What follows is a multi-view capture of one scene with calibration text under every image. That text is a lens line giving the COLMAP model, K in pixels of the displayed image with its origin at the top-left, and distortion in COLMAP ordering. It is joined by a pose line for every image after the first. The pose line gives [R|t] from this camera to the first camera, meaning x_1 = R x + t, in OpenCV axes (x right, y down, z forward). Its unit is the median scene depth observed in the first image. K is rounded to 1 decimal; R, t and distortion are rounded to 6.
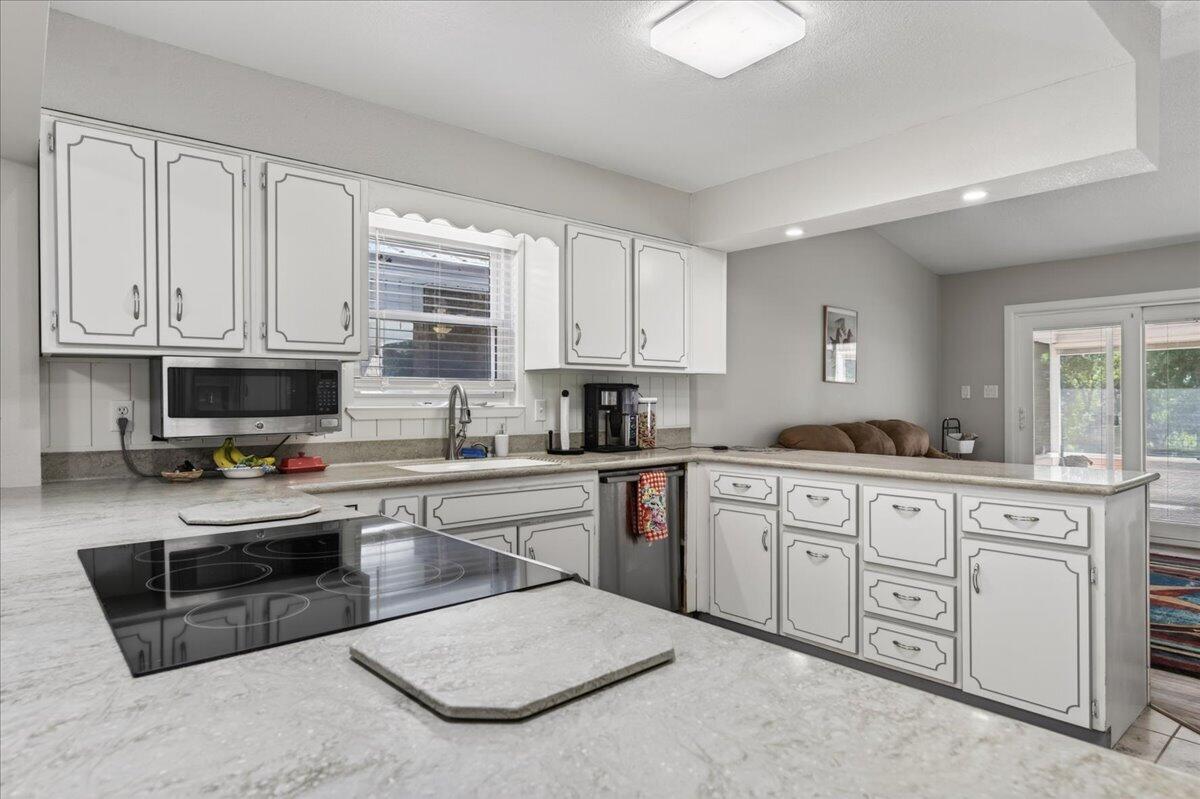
lens RADIAL K [[698.9, 0, 603.2], [0, 698.9, 400.6], [0, 0, 1]] dist [0.008936, 0.002271]
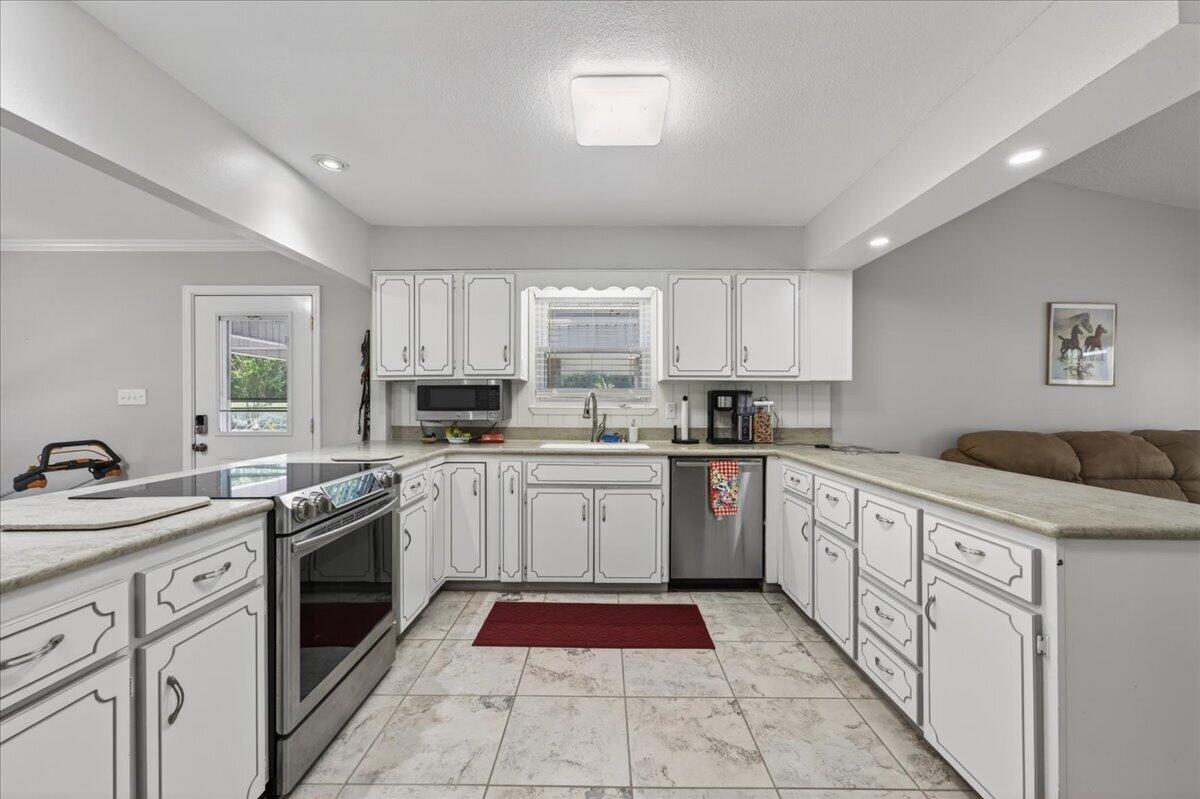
lens RADIAL K [[474.5, 0, 599.3], [0, 474.5, 403.3], [0, 0, 1]] dist [0.001811, 0.000578]
pose [[0.751278, 0.004260, -0.659972, 0.454613], [-0.005168, 0.999986, 0.000571, -0.000290], [0.659966, 0.002982, 0.751290, 0.215191]]
